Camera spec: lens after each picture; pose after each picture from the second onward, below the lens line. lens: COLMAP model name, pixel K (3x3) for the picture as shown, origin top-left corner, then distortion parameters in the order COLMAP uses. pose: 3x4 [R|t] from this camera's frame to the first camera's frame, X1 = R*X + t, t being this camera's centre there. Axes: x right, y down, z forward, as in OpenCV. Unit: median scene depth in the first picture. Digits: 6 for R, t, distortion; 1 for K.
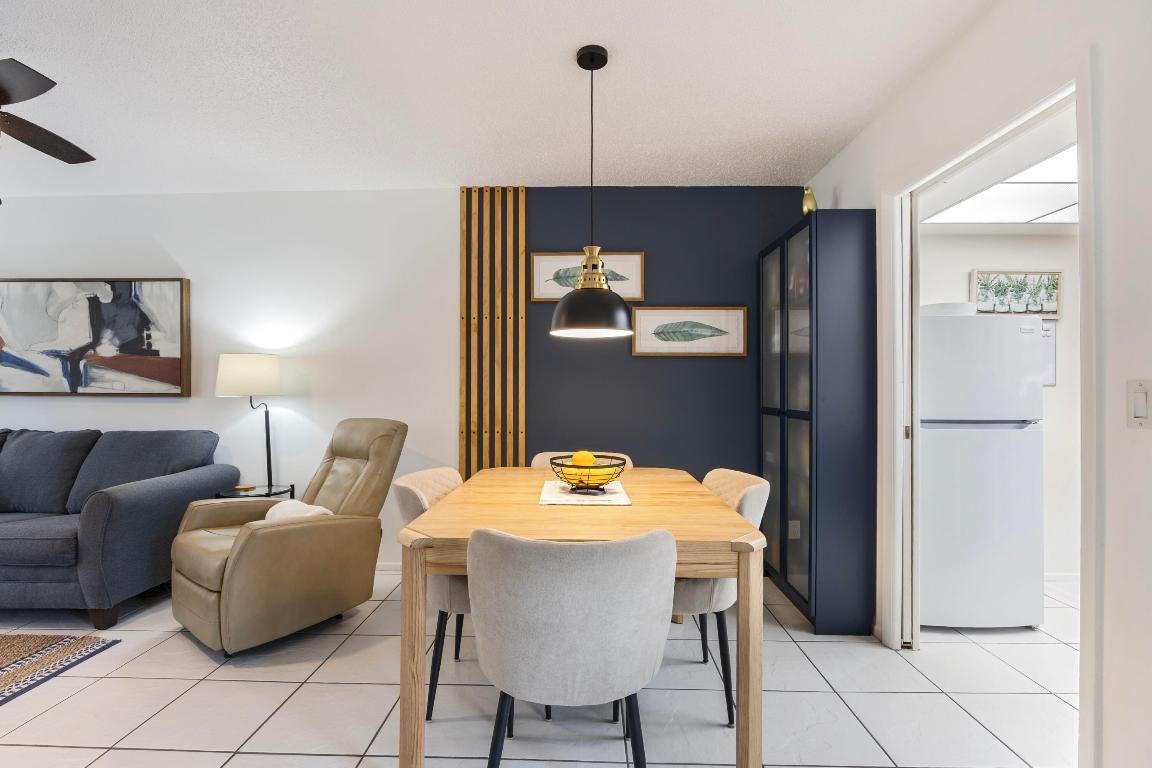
lens RADIAL K [[555.3, 0, 576.0], [0, 555.3, 384.0], [0, 0, 1]] dist [-0.000231, 0.000086]
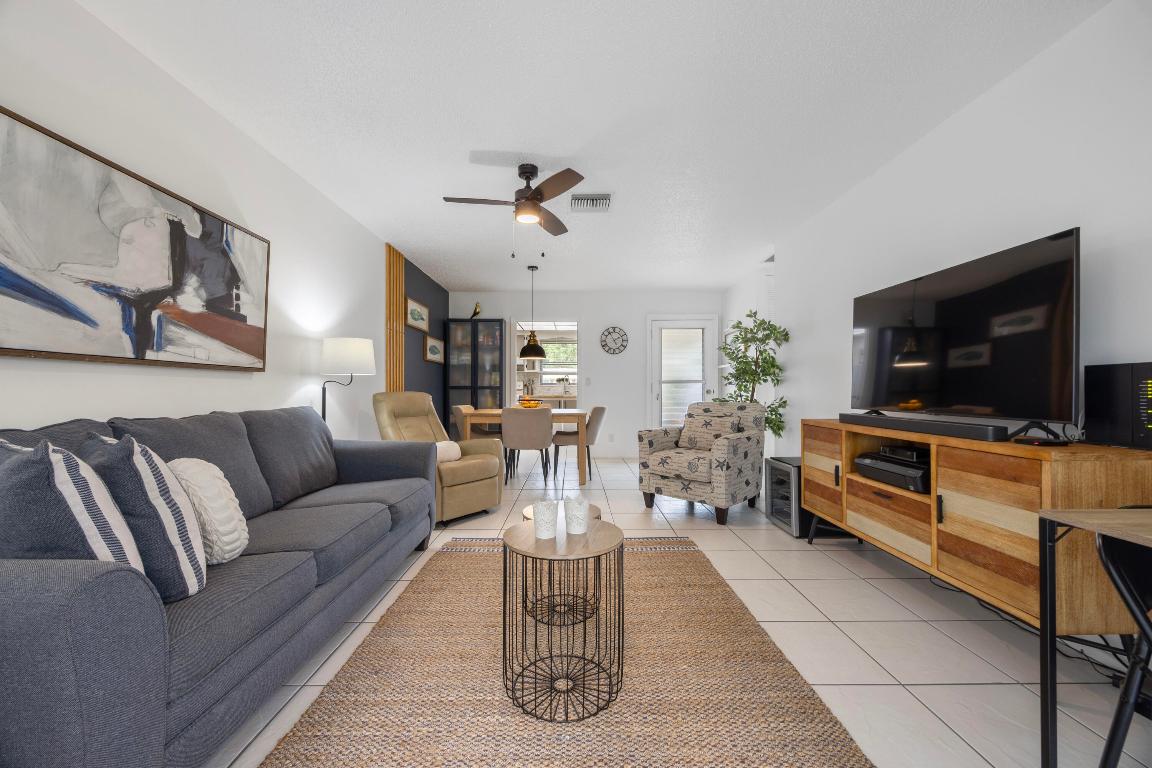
lens RADIAL K [[421.6, 0, 576.0], [0, 421.6, 384.0], [0, 0, 1]] dist [-0.000232, -0.000055]
pose [[-0.039489, 0.011128, 0.999158, -1.405239], [-0.004576, 0.999925, -0.011318, 0.047455], [-0.999210, -0.005019, -0.039435, 0.525436]]
